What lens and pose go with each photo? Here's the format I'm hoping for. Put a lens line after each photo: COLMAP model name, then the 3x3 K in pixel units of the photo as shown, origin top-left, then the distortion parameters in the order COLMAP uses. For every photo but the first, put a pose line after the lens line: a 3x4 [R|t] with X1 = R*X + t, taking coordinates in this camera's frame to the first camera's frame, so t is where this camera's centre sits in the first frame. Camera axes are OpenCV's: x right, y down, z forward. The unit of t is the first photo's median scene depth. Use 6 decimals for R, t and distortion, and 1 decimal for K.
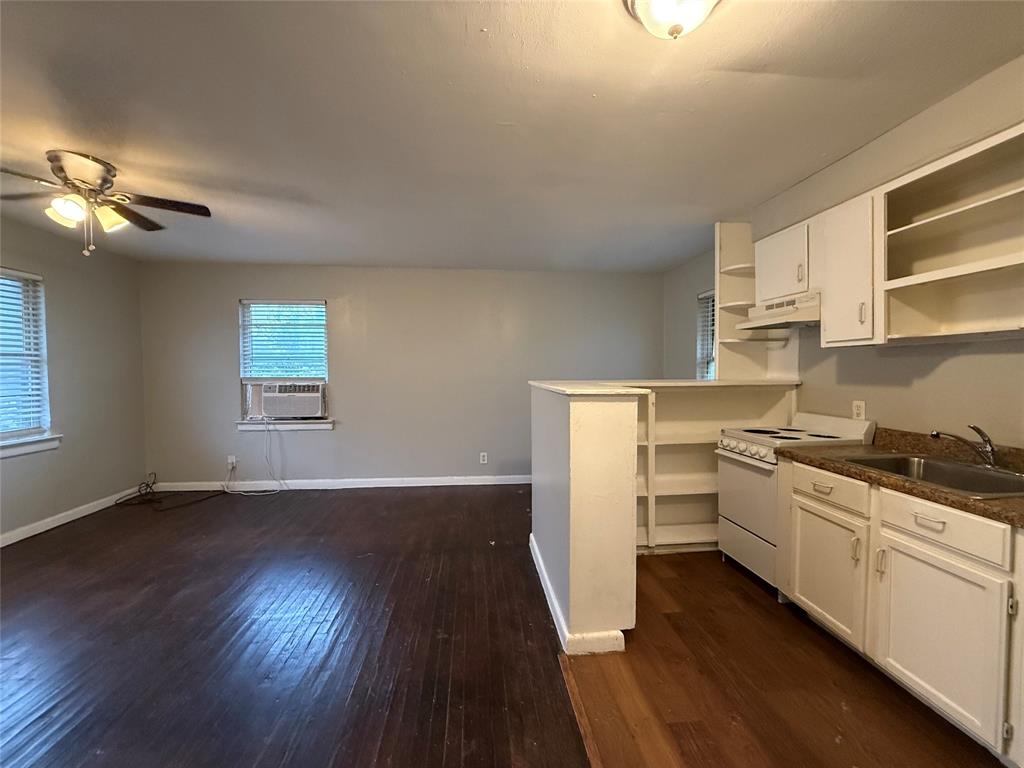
lens RADIAL K [[405.7, 0, 512.0], [0, 405.7, 384.0], [0, 0, 1]] dist [-0.000736, -0.000066]
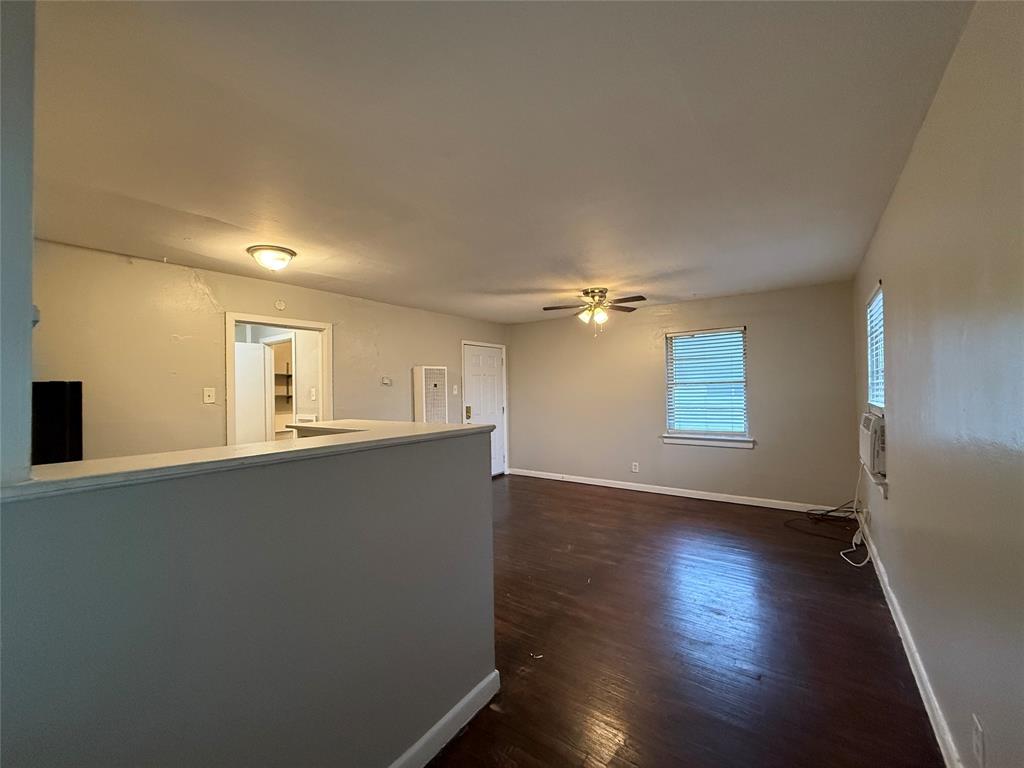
lens RADIAL K [[405.7, 0, 512.0], [0, 405.7, 384.0], [0, 0, 1]] dist [-0.000736, -0.000066]
pose [[-0.659285, 0.003406, -0.751886, 0.463058], [-0.007390, 0.999912, 0.011009, -0.072974], [0.751857, 0.012815, -0.659202, 1.324179]]
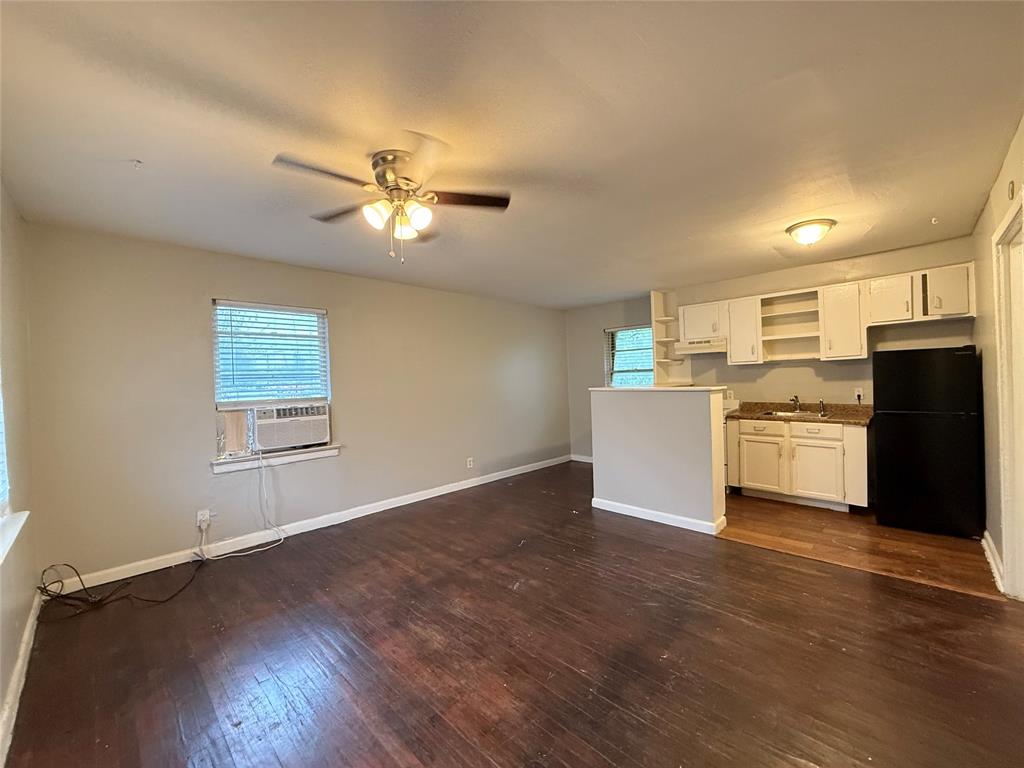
lens RADIAL K [[405.7, 0, 512.0], [0, 405.7, 384.0], [0, 0, 1]] dist [-0.000736, -0.000066]
pose [[0.763488, -0.029111, 0.645165, -0.973226], [0.052447, 0.998479, -0.017012, -0.011035], [-0.643689, 0.046825, 0.763854, 0.097634]]
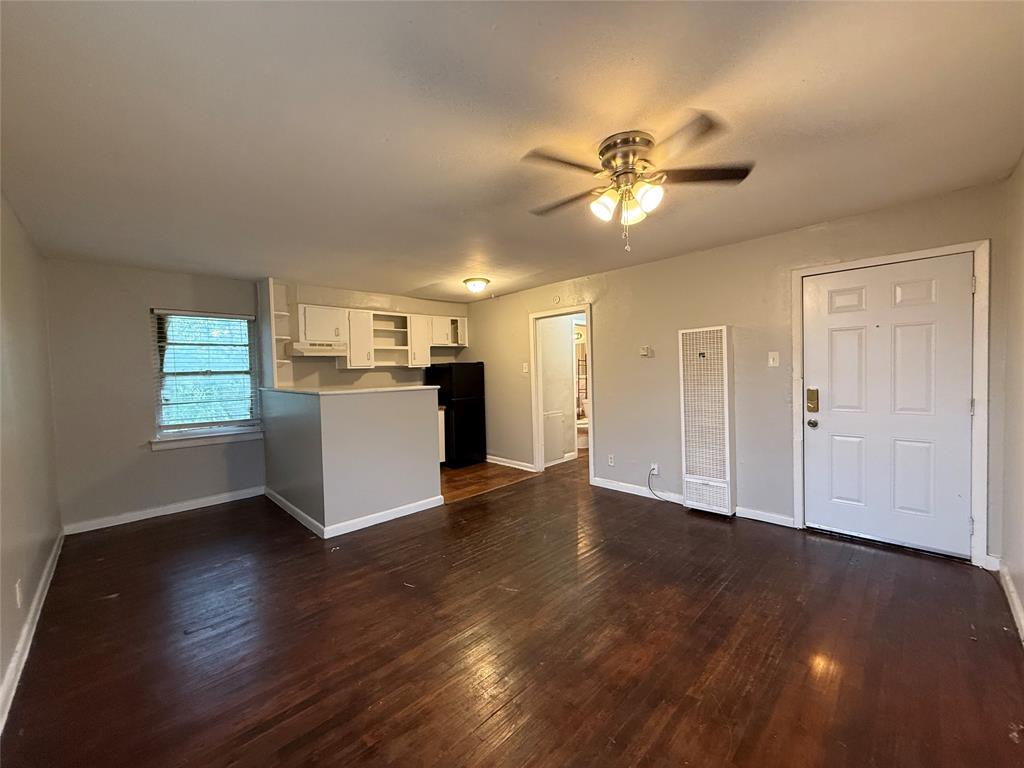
lens RADIAL K [[405.7, 0, 512.0], [0, 405.7, 384.0], [0, 0, 1]] dist [-0.000736, -0.000066]
pose [[-0.629270, -0.012132, 0.777092, -1.056455], [0.052602, 0.996921, 0.058159, -0.060865], [-0.775405, 0.077474, -0.626694, 1.180829]]
